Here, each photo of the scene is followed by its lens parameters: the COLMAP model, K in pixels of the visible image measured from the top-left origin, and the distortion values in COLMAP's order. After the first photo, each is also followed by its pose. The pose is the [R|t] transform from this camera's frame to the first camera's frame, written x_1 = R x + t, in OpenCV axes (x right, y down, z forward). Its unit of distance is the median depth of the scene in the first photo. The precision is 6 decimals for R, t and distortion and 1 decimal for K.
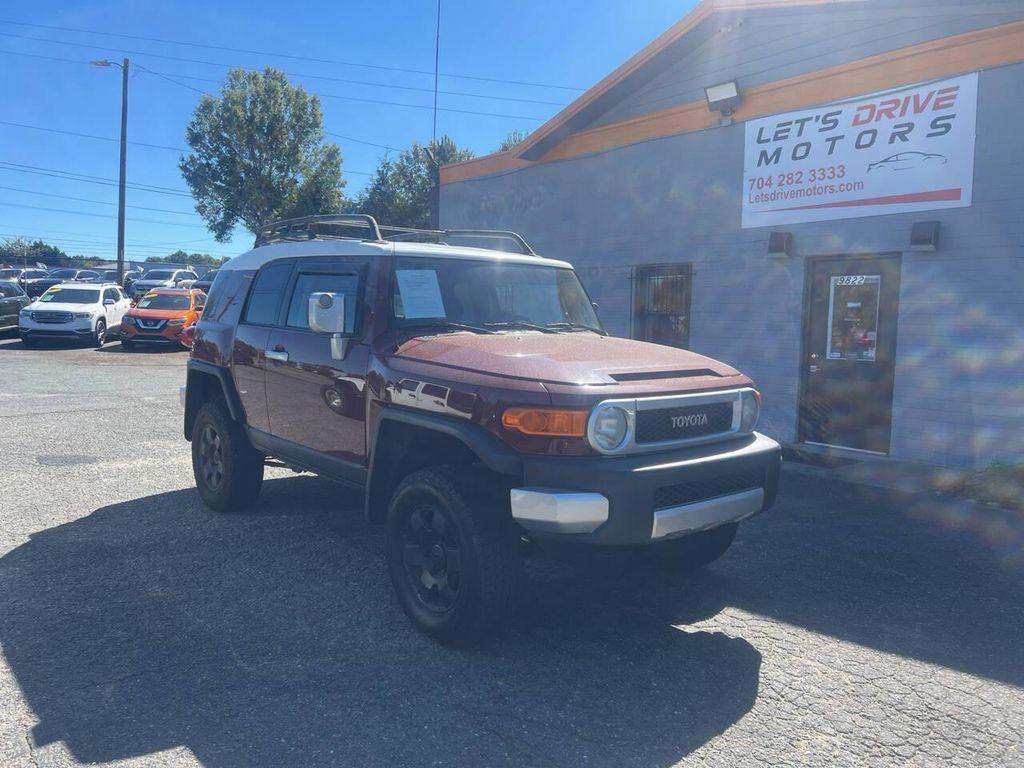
lens RADIAL K [[711.9, 0, 517.6], [0, 711.9, 381.9], [0, 0, 1]] dist [0.016898, -0.004197]
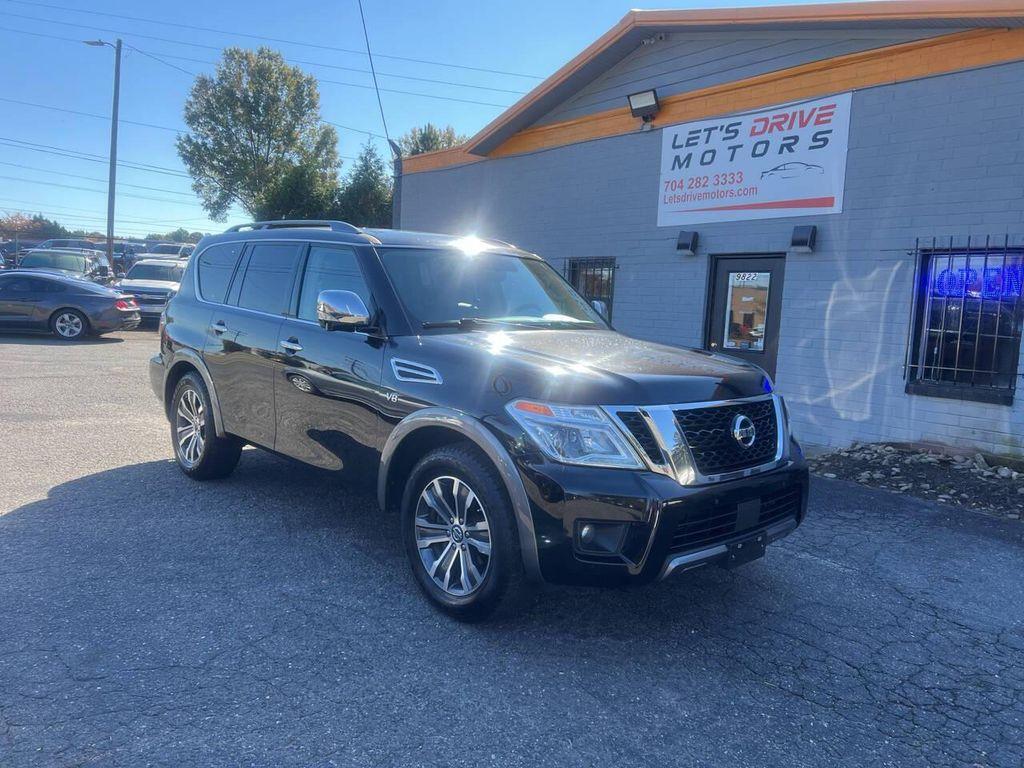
lens RADIAL K [[705.1, 0, 512.0], [0, 705.1, 384.0], [0, 0, 1]] dist [0.018040, -0.001736]
pose [[0.999586, 0.028716, 0.001541, 0.105533], [-0.028742, 0.999360, 0.021282, 0.010237], [-0.000928, -0.021318, 0.999772, -0.092460]]
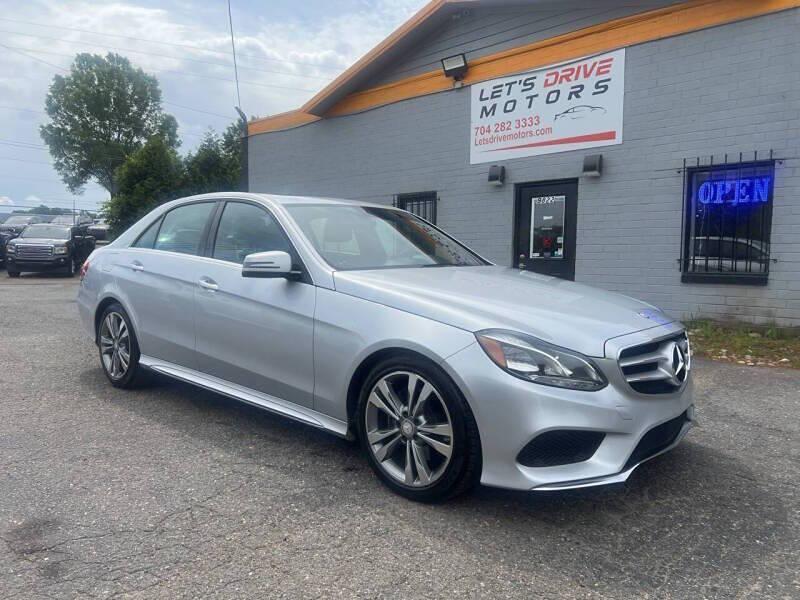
lens RADIAL K [[554.1, 0, 392.0], [0, 554.1, 303.5], [0, 0, 1]] dist [0.021176, -0.006745]
pose [[0.993000, -0.017660, 0.116789, 0.042776], [0.018366, 0.999819, -0.004971, 0.055701], [-0.116680, 0.007081, 0.993144, -0.026309]]
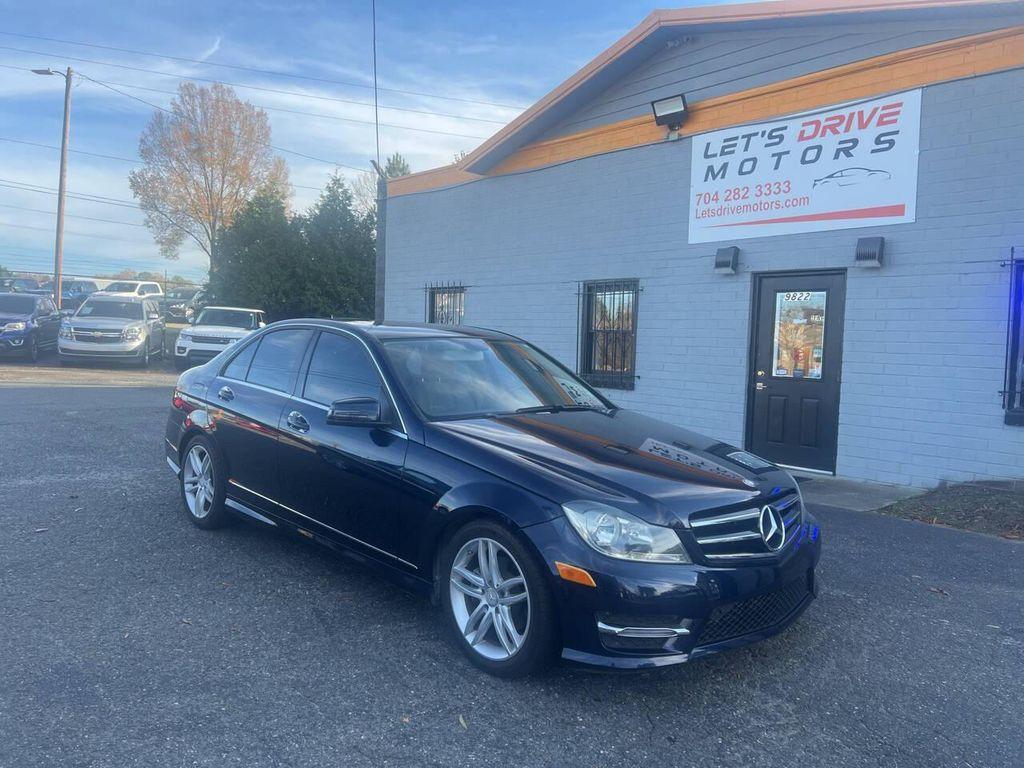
lens RADIAL K [[713.3, 0, 505.0], [0, 713.3, 384.7], [0, 0, 1]] dist [0.017324, -0.005484]
pose [[0.998851, 0.010455, 0.046777, 0.018339], [-0.009112, 0.999543, -0.028824, 0.011184], [-0.047057, 0.028365, 0.998489, 0.034934]]
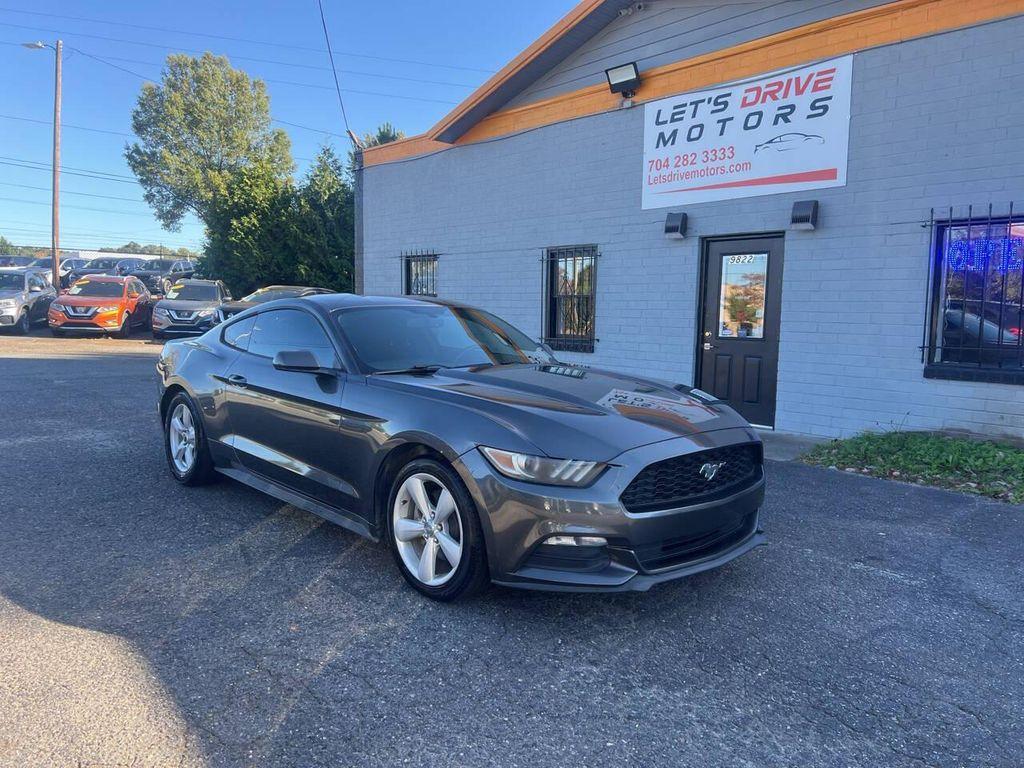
lens RADIAL K [[711.1, 0, 503.0], [0, 711.1, 383.7], [0, 0, 1]] dist [0.013497, -0.001555]
pose [[0.999336, -0.004735, 0.036137, 0.084914], [0.004210, 0.999885, 0.014572, 0.019335], [-0.036201, -0.014410, 0.999241, -0.011517]]
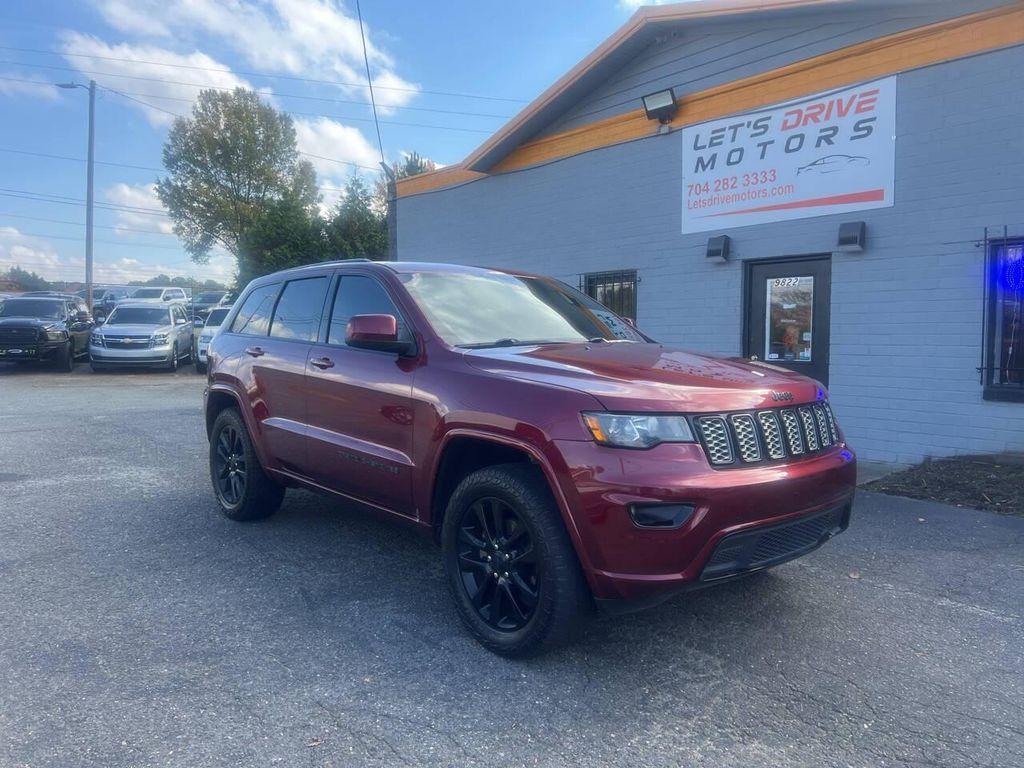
lens RADIAL K [[711.9, 0, 517.6], [0, 711.9, 381.9], [0, 0, 1]] dist [0.016898, -0.004197]
pose [[0.999540, -0.022089, 0.020789, 0.060349], [0.022549, 0.999500, -0.022151, 0.012639], [-0.020289, 0.022610, 0.999538, -0.000490]]
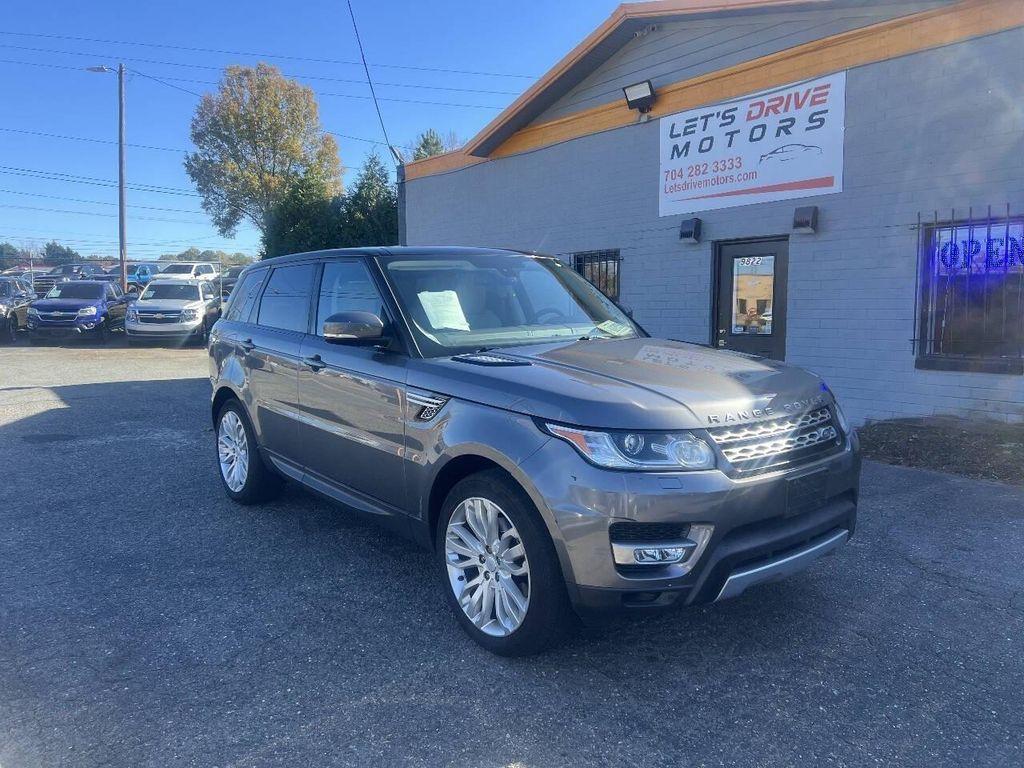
lens RADIAL K [[706.3, 0, 515.8], [0, 706.3, 381.6], [0, 0, 1]] dist [0.018025, 0.000857]
pose [[0.999554, -0.024764, -0.016712, 0.114529], [0.025056, 0.999533, 0.017501, 0.015017], [0.016271, -0.017912, 0.999707, -0.101459]]
